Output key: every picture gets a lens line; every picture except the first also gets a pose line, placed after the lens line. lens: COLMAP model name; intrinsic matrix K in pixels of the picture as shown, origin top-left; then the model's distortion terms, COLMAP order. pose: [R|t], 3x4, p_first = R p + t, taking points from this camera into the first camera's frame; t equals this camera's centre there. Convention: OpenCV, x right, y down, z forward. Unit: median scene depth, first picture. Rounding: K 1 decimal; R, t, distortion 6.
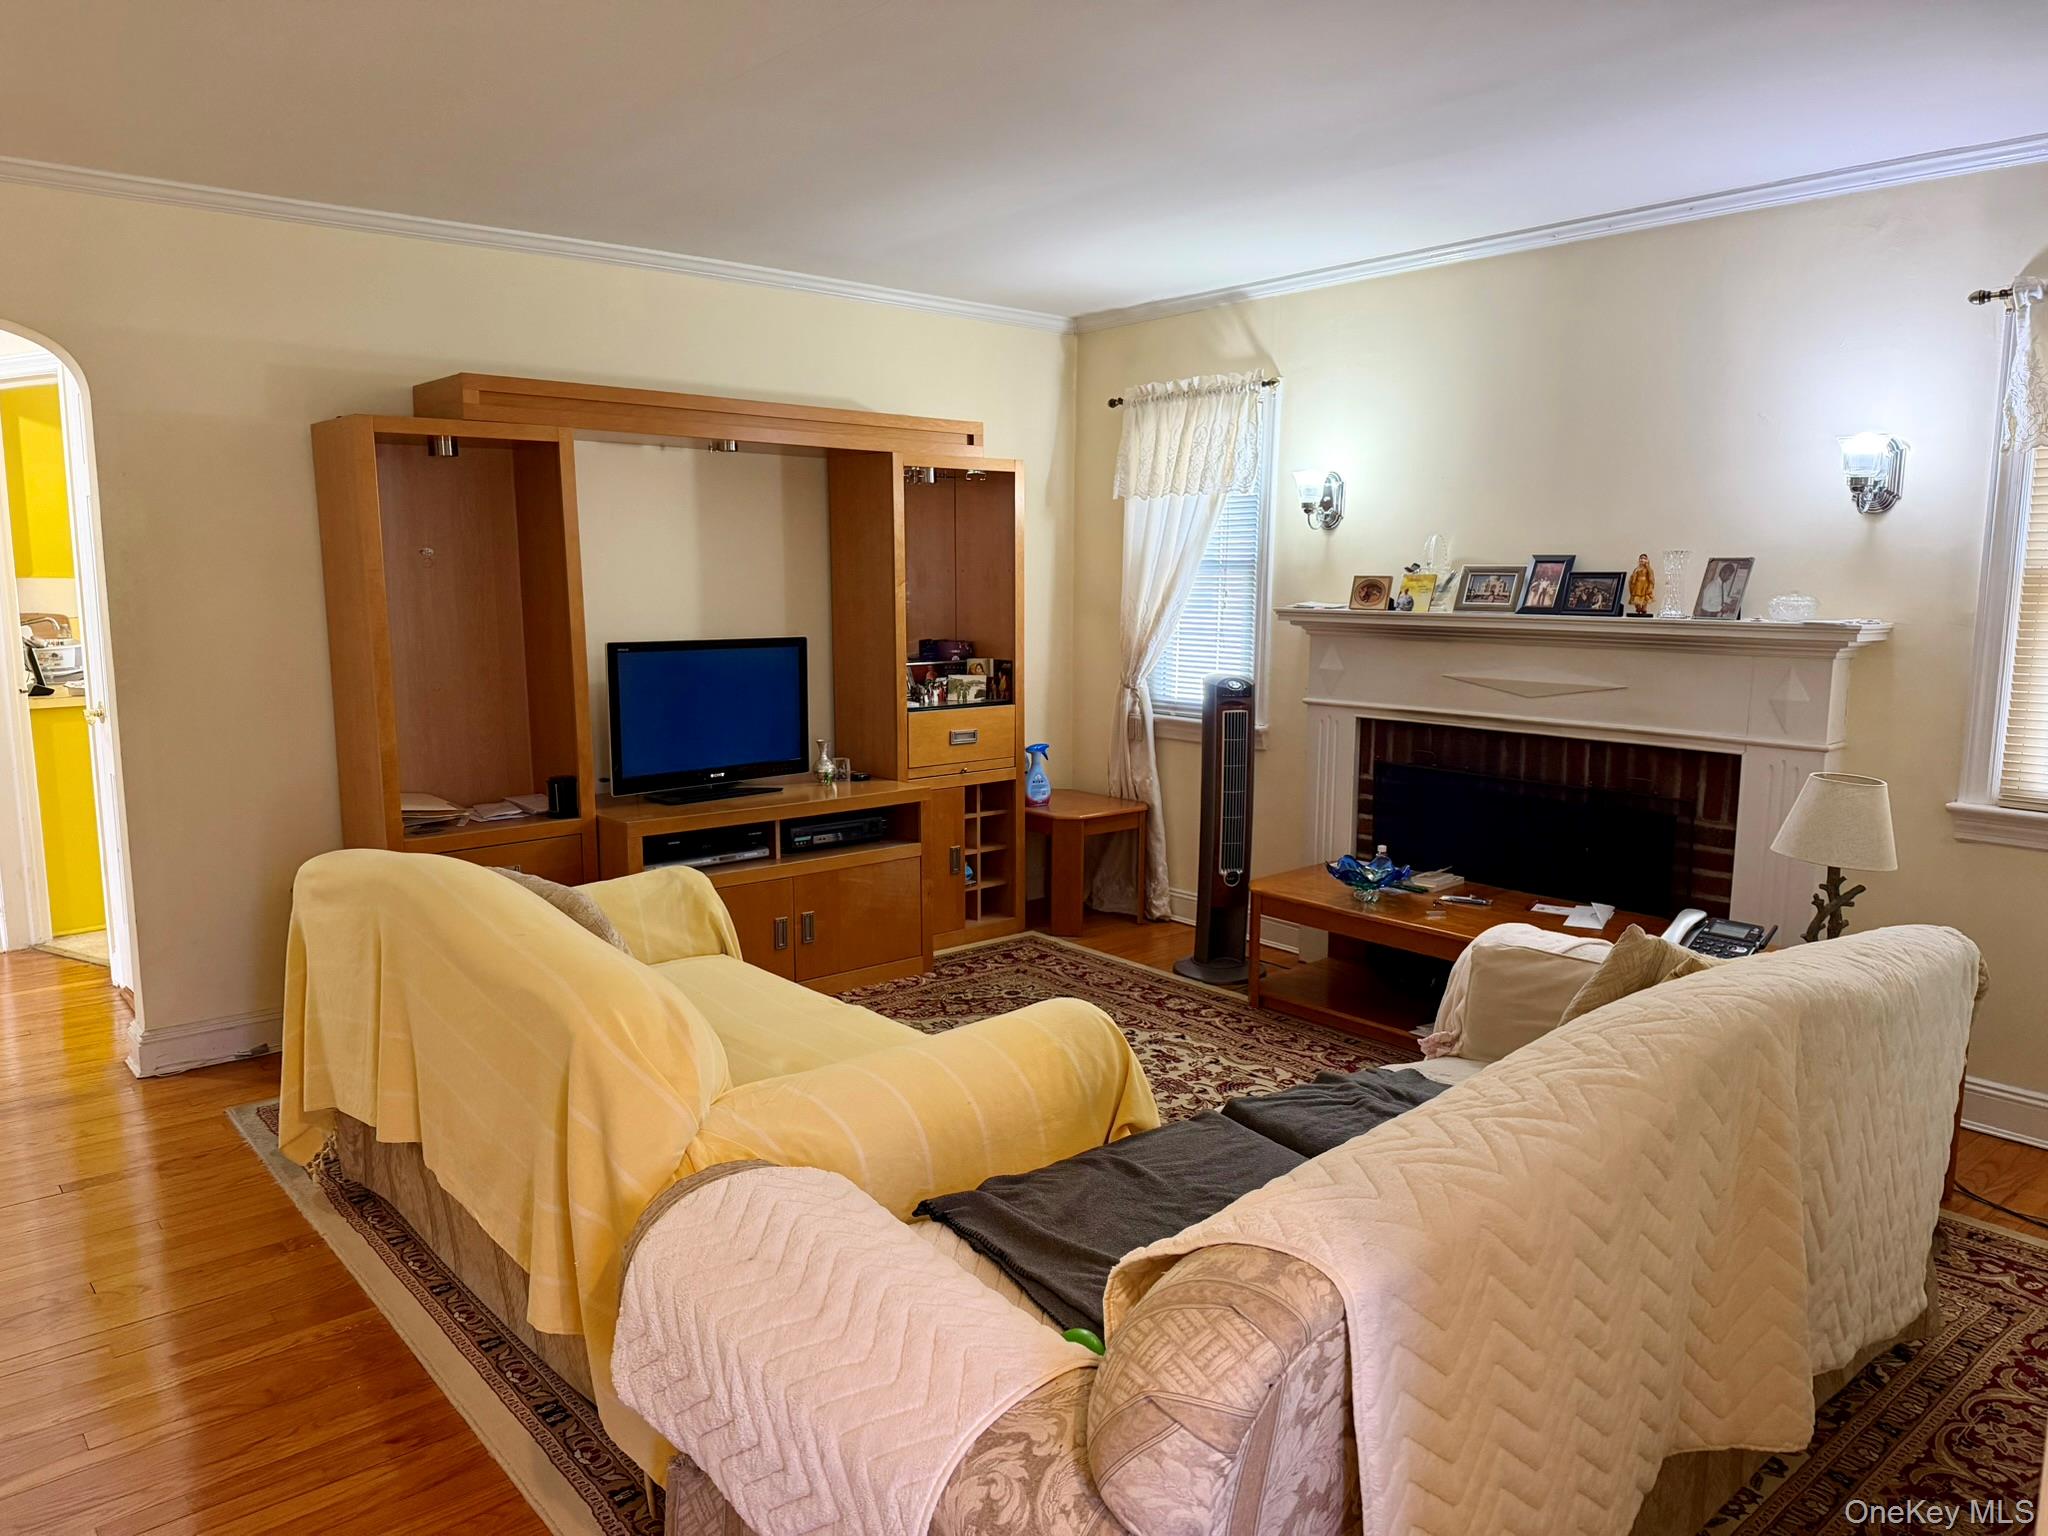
lens RADIAL K [[1419.9, 0, 1031.6], [0, 1419.9, 769.0], [0, 0, 1]] dist [0.028905, 0.002707]
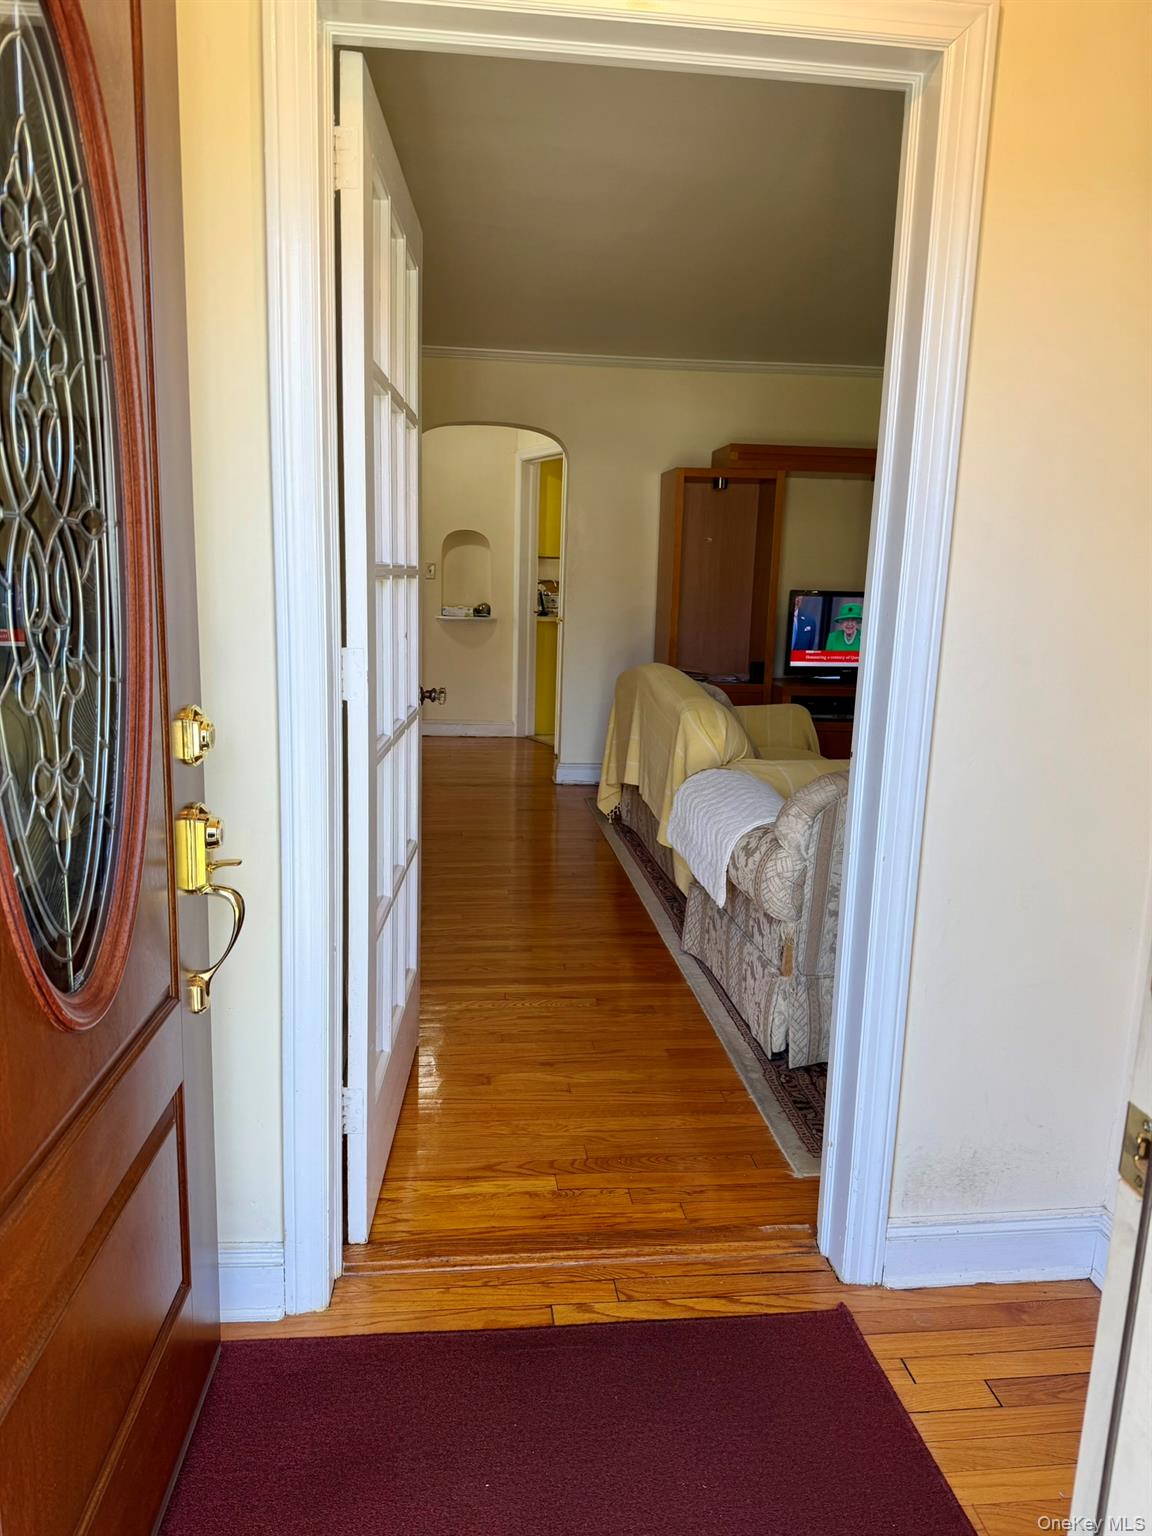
lens RADIAL K [[1064.9, 0, 572.4], [0, 1064.9, 766.9], [0, 0, 1]] dist [0.028905, 0.002707]
pose [[0.832304, 0.117844, -0.541648, 0.232463], [-0.092114, 0.992958, 0.074490, 0.058607], [0.546612, -0.012105, 0.837298, -0.289707]]
